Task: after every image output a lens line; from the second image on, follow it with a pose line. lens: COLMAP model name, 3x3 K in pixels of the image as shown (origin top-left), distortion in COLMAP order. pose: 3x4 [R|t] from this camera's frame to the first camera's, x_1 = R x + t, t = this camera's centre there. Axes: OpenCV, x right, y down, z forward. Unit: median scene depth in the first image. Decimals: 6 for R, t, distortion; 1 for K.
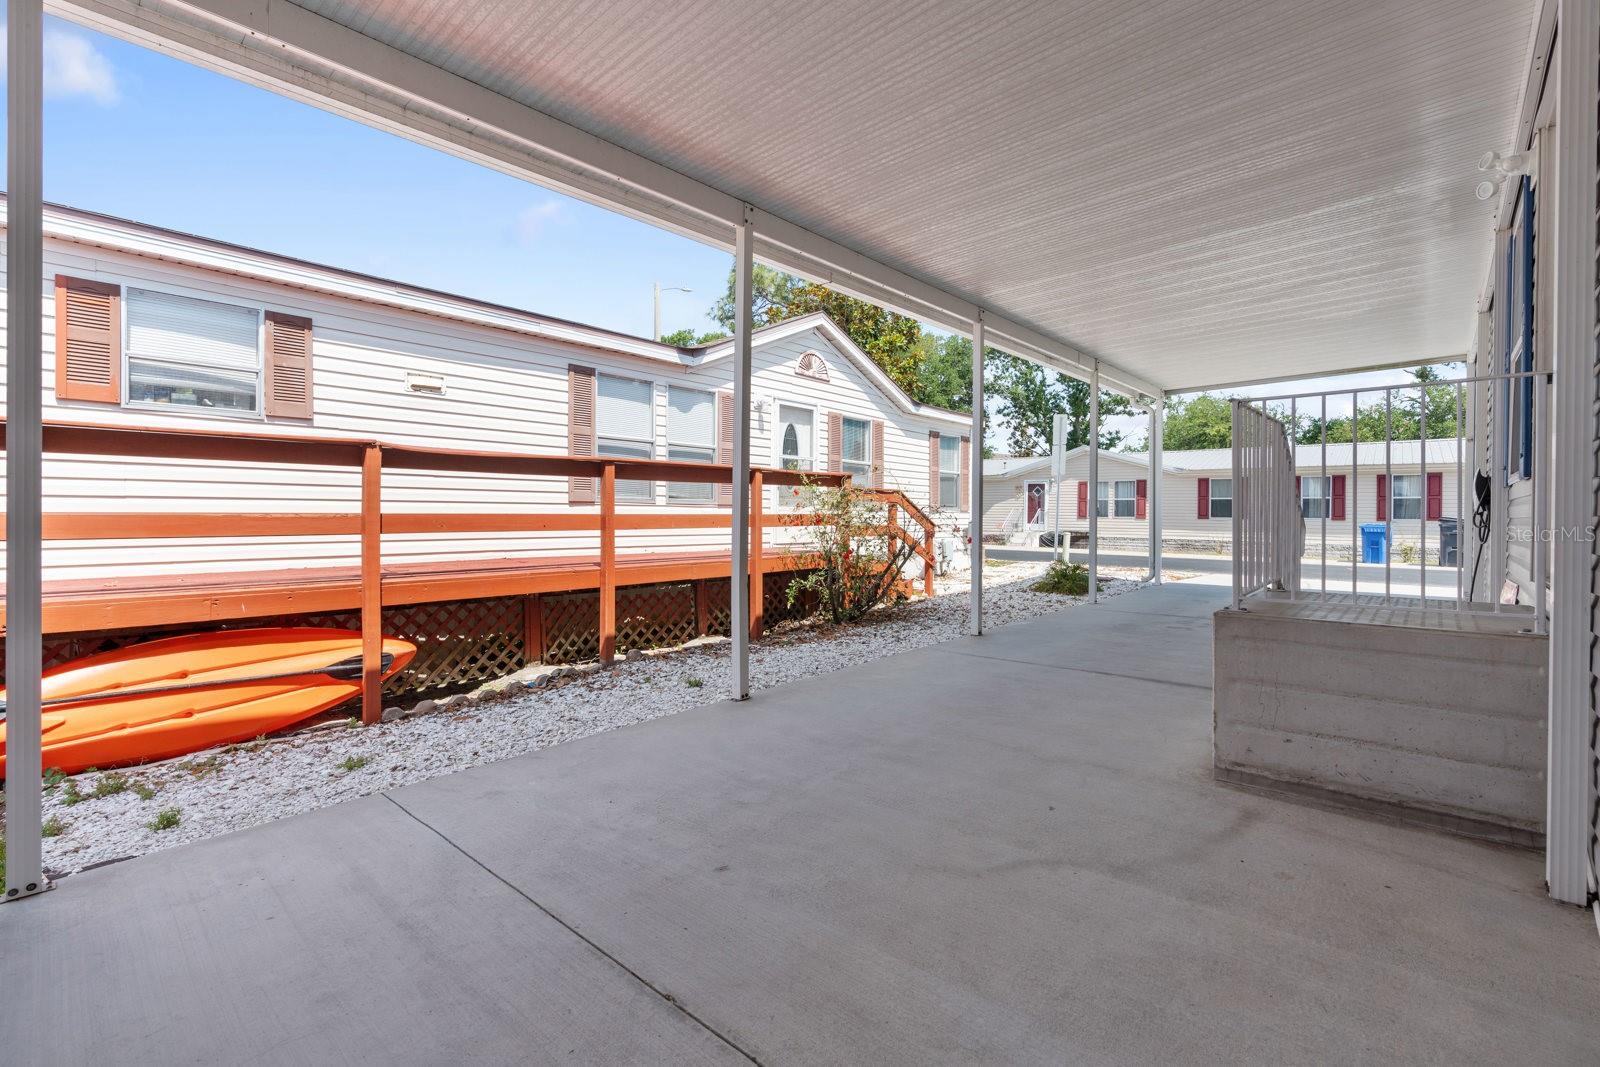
lens RADIAL K [[721.4, 0, 801.2], [0, 721.4, 512.7], [0, 0, 1]] dist [-0.004307, -0.000357]
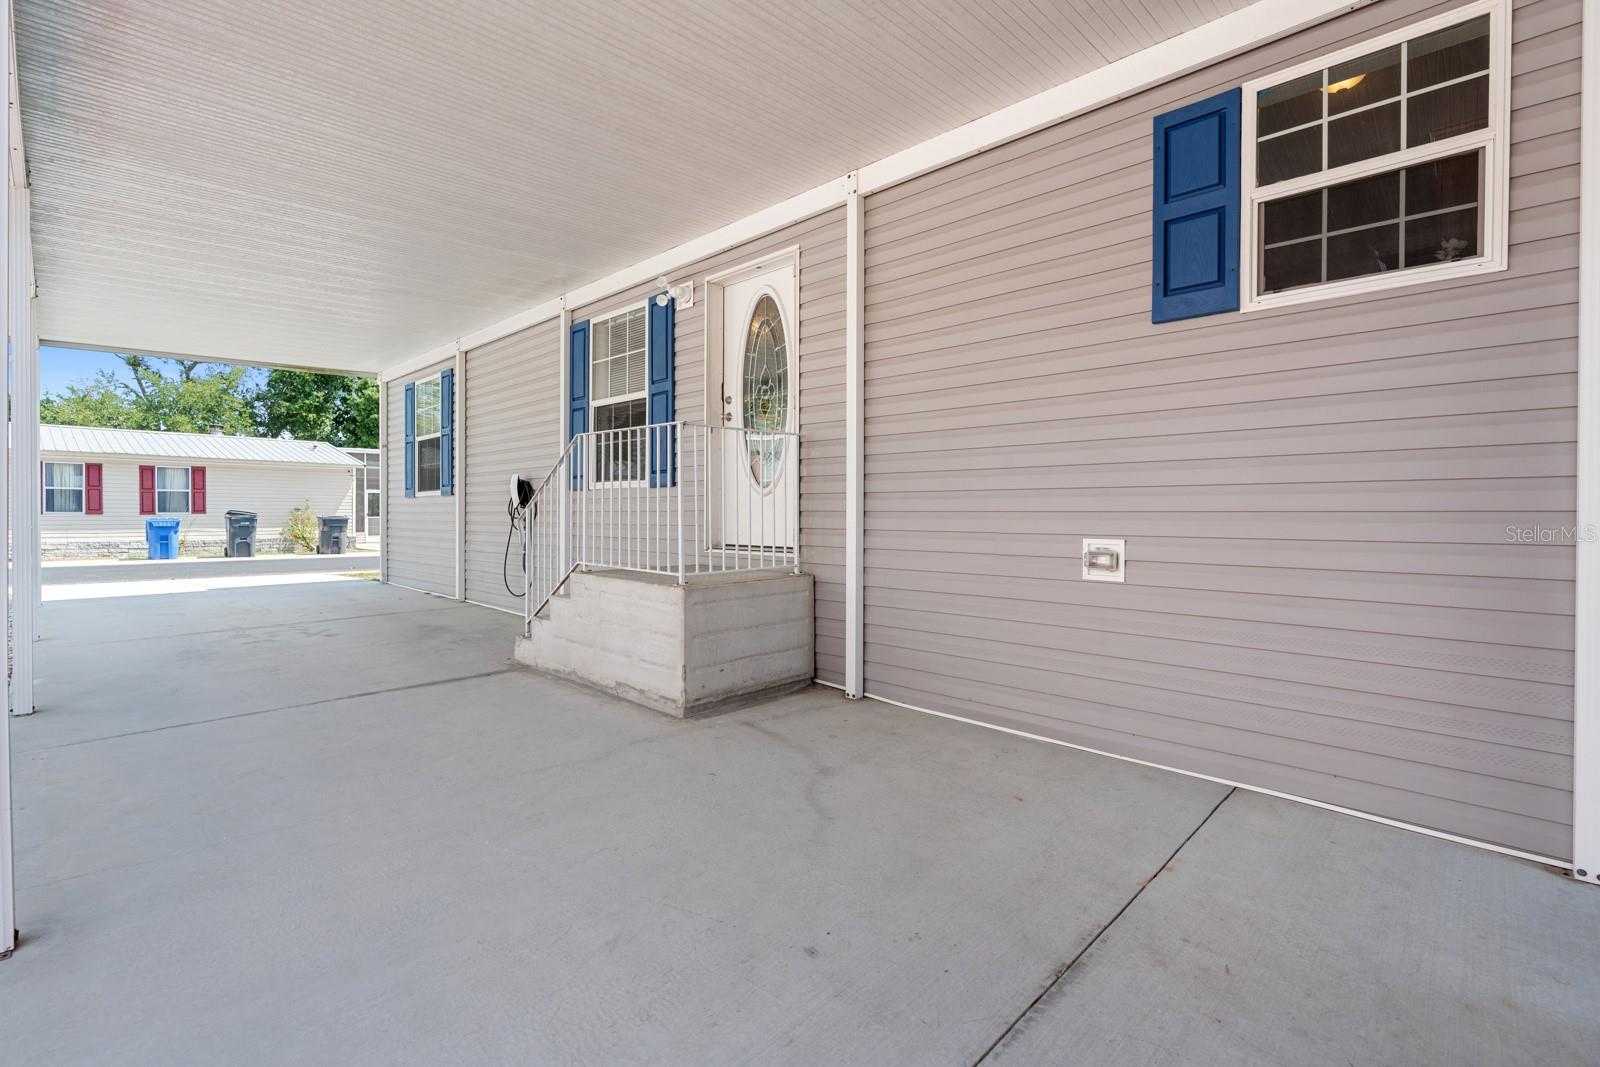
lens RADIAL K [[721.4, 0, 801.2], [0, 721.4, 512.7], [0, 0, 1]] dist [-0.004307, -0.000357]
pose [[0.051614, -0.008105, 0.998634, -0.701027], [-0.002080, 0.999964, 0.008223, -0.004765], [-0.998665, -0.002502, 0.051596, 0.741768]]
